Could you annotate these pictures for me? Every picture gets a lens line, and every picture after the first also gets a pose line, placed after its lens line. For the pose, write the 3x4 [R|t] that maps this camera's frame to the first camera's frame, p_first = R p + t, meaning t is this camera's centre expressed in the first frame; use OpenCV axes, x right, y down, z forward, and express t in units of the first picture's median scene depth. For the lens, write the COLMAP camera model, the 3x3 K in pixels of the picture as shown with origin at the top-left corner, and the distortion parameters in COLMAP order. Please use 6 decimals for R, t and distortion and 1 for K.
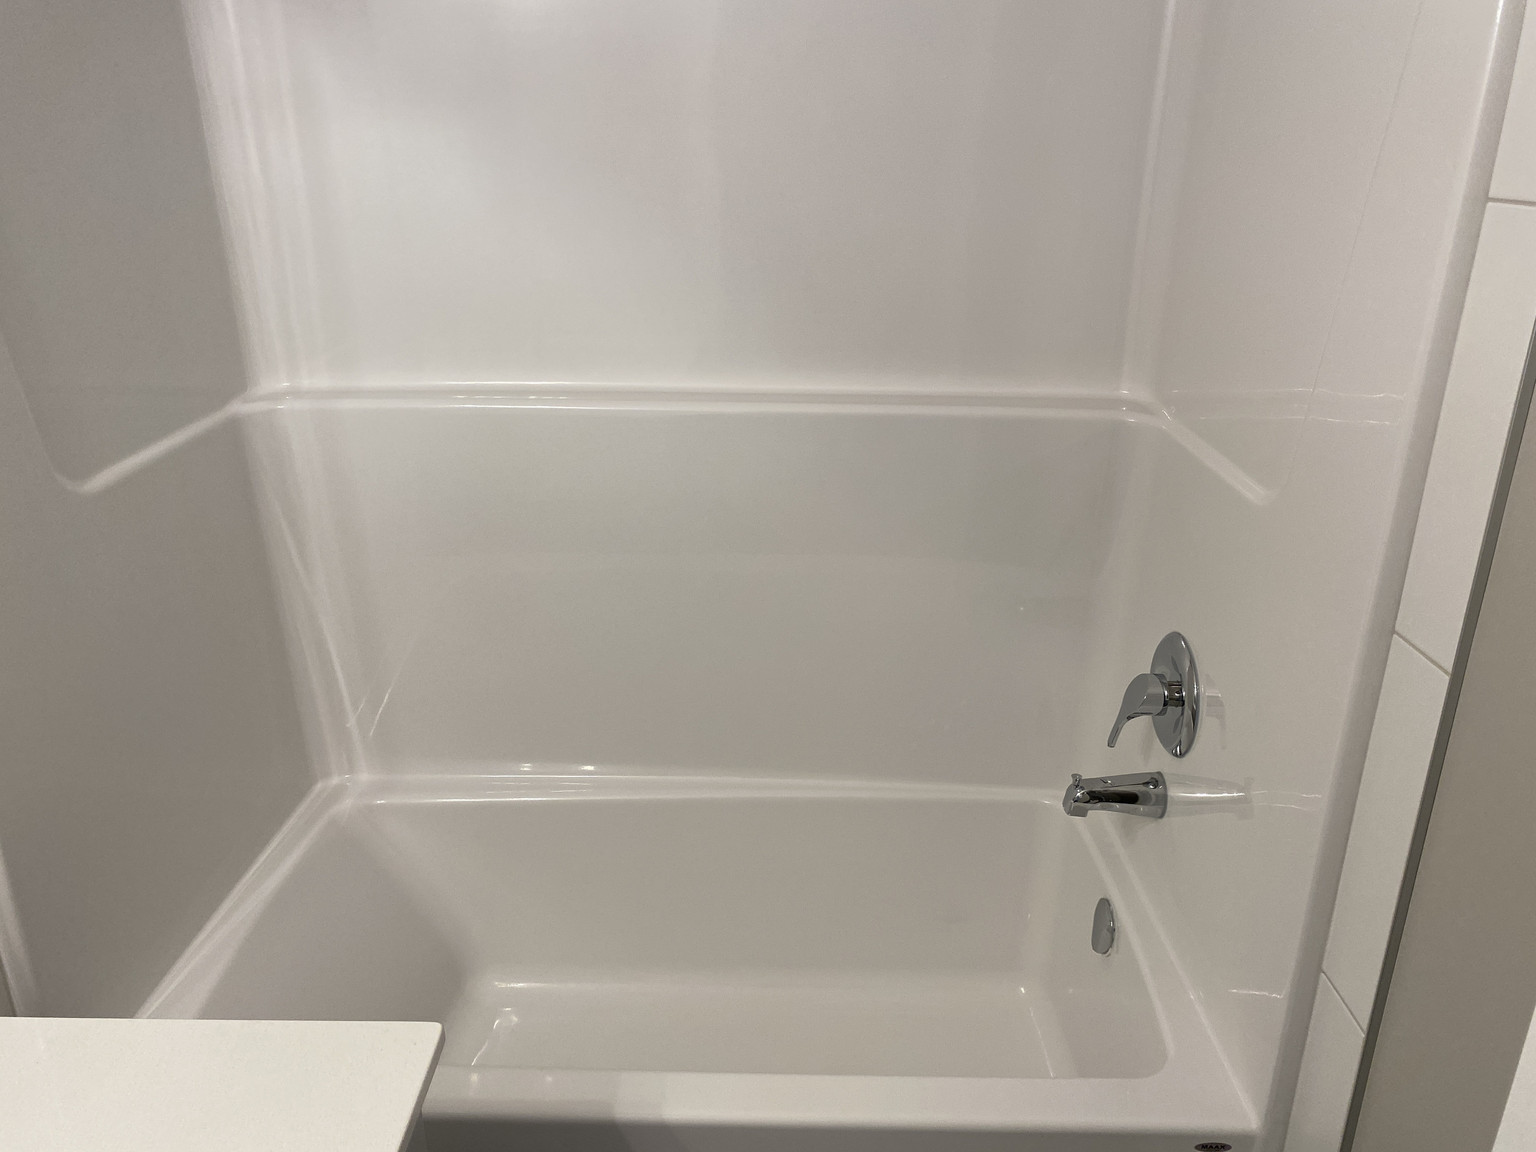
lens RADIAL K [[1188.5, 0, 752.3], [0, 1188.5, 577.4], [0, 0, 1]] dist [0.001953, -0.001476]
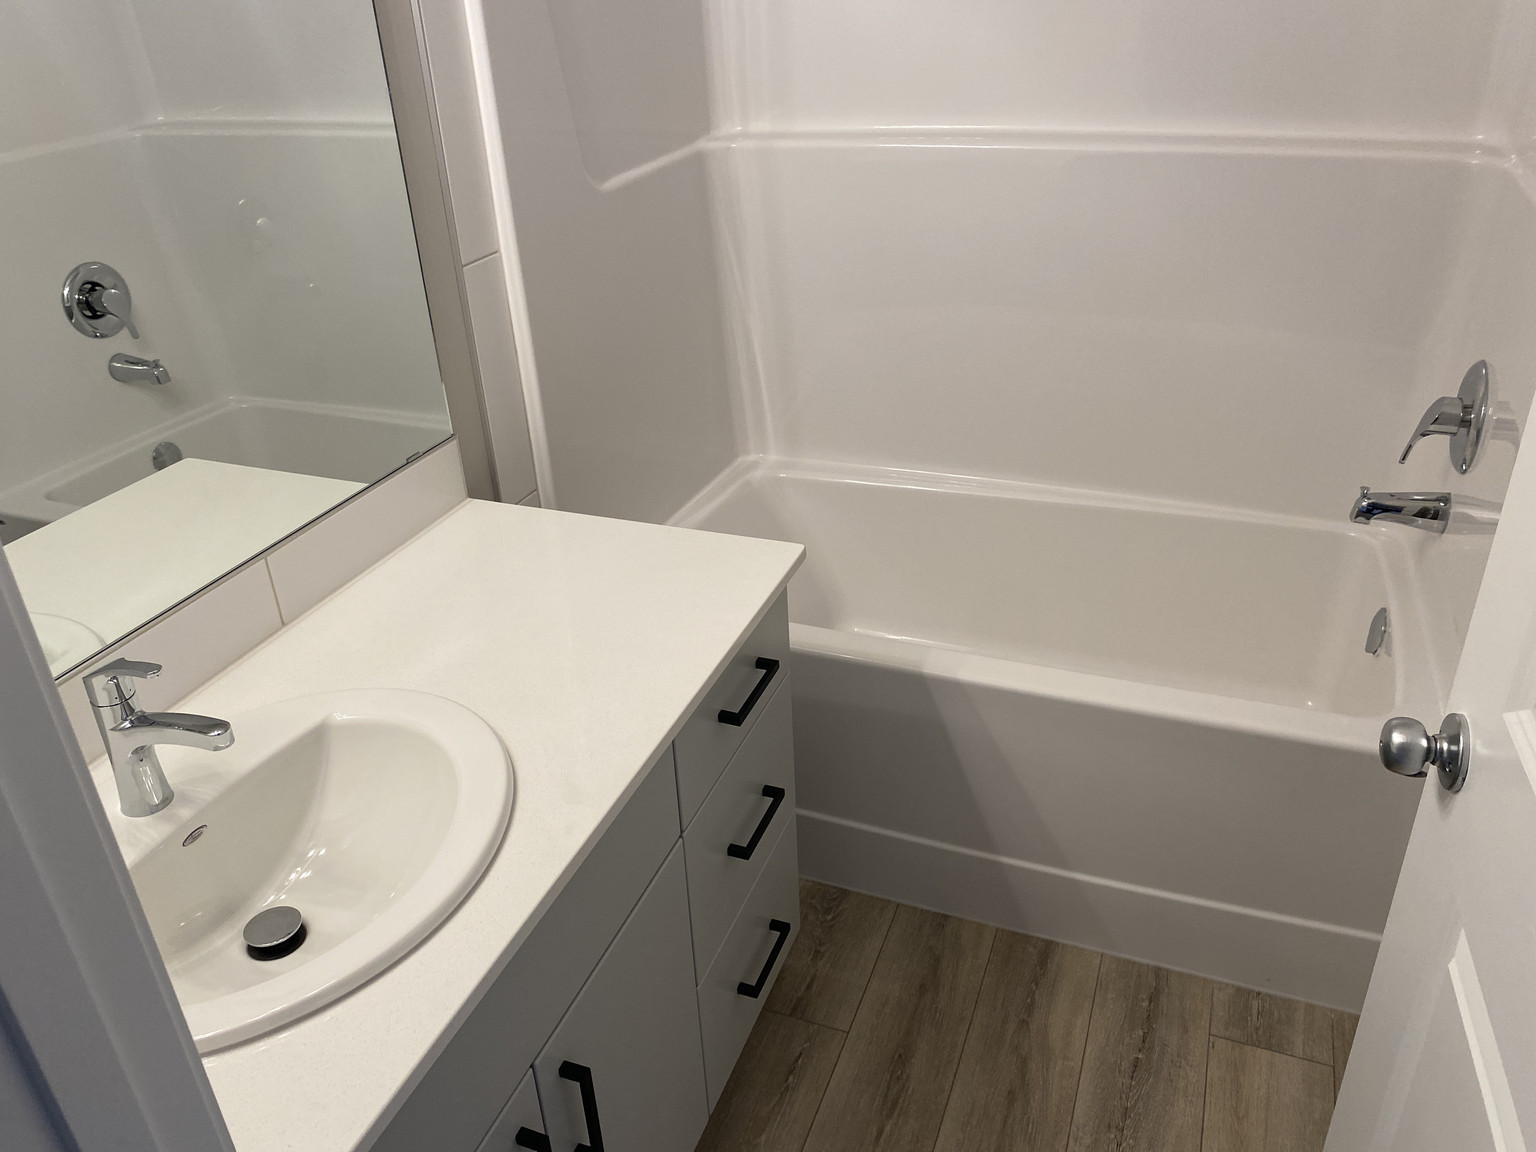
lens RADIAL K [[1188.5, 0, 752.3], [0, 1188.5, 577.4], [0, 0, 1]] dist [0.001953, -0.001476]
pose [[0.933776, 0.126817, -0.334634, 0.115719], [-0.076692, 0.984293, 0.159015, 0.112005], [0.349544, -0.122820, 0.928835, -0.255009]]
